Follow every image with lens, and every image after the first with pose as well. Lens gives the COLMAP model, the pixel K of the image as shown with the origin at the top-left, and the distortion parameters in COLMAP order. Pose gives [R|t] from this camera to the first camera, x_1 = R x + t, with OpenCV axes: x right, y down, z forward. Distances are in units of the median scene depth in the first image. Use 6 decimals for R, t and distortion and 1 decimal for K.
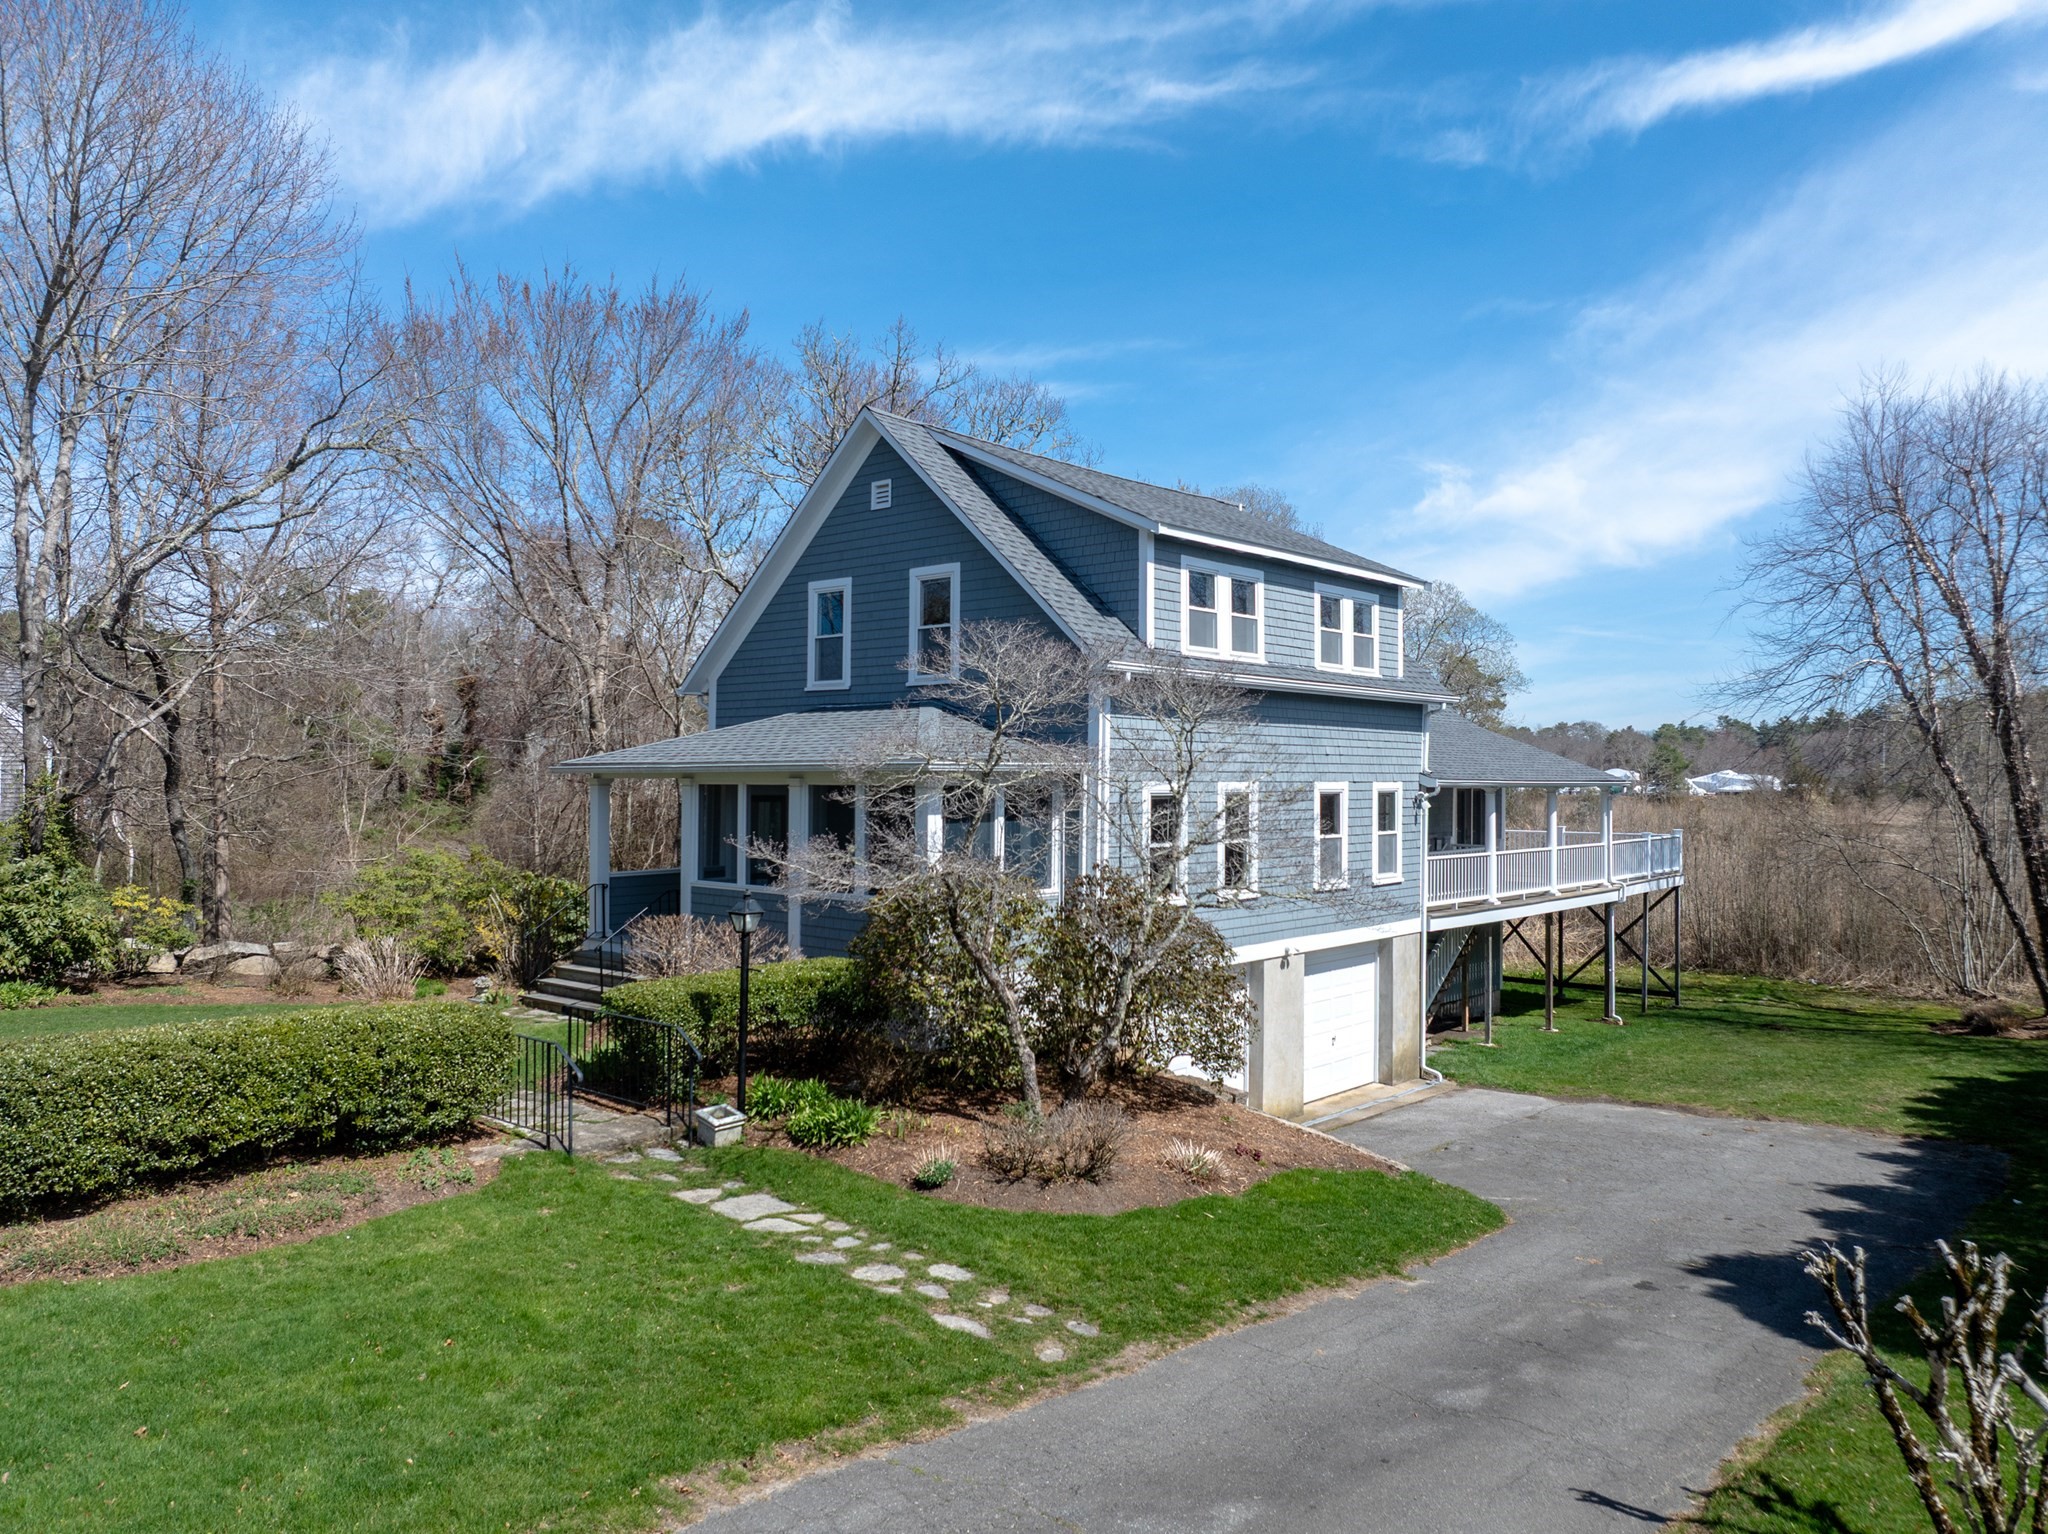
lens RADIAL K [[1435.3, 0, 1031.8], [0, 1435.3, 768.1], [0, 0, 1]] dist [-0.051256, 0.018060]
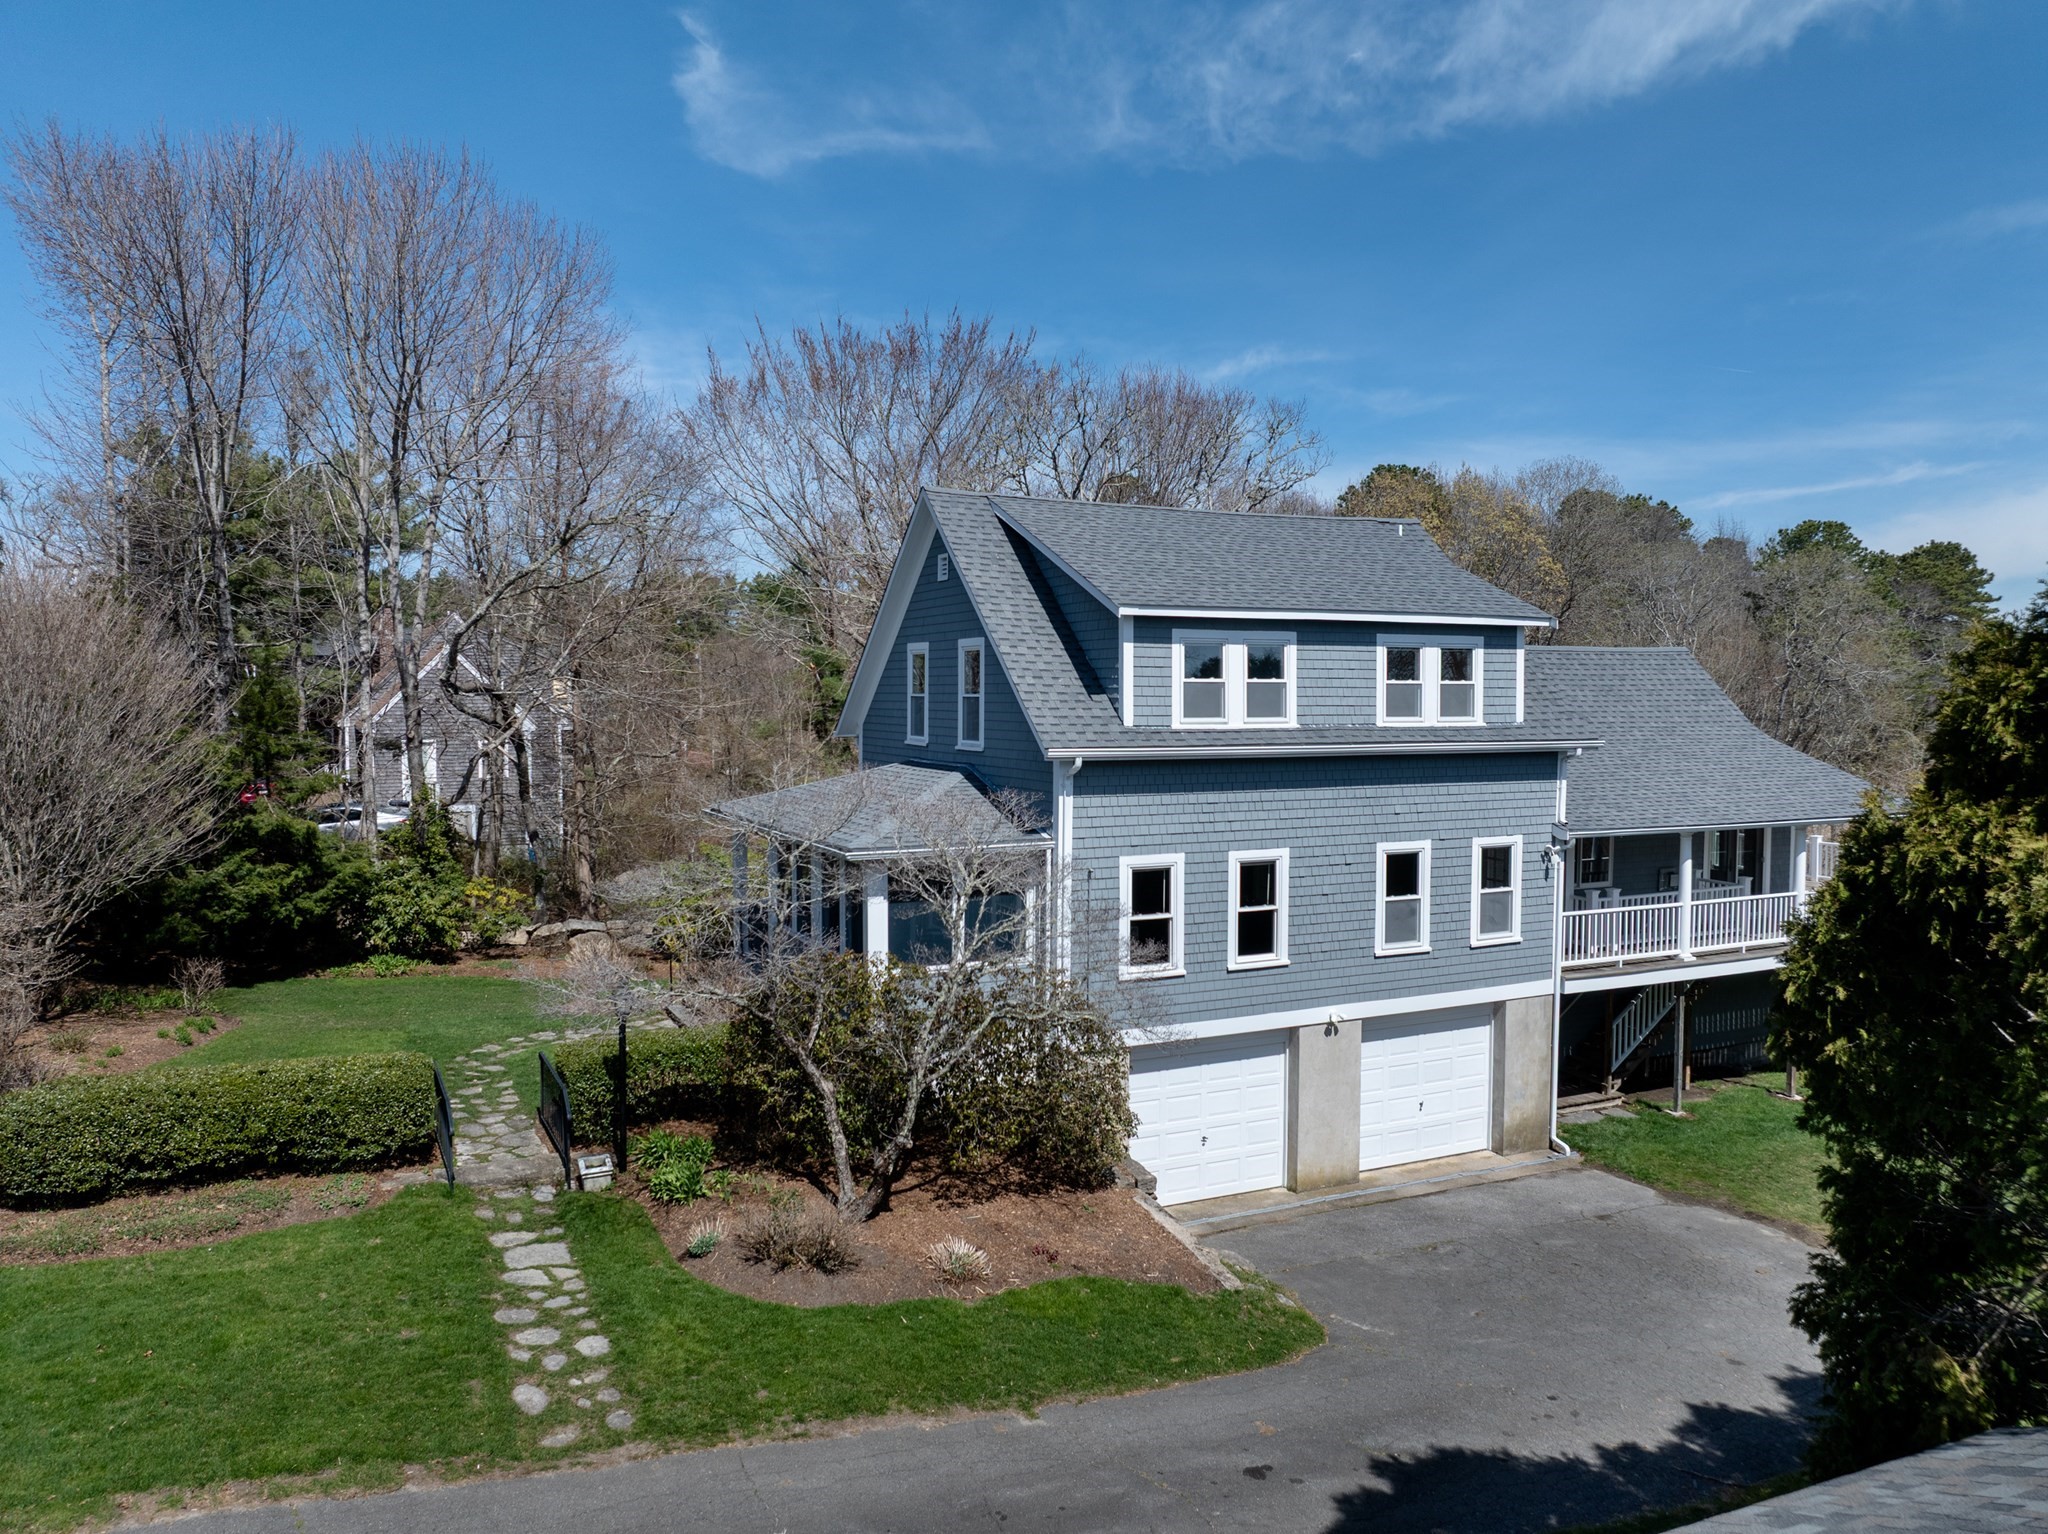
lens RADIAL K [[1435.3, 0, 1038.4], [0, 1435.3, 760.2], [0, 0, 1]] dist [-0.051256, 0.018060]
pose [[0.922881, 0.013862, -0.384836, 0.403762], [0.005634, 0.998759, 0.049487, -0.107520], [0.385044, -0.047838, 0.921657, 0.034355]]
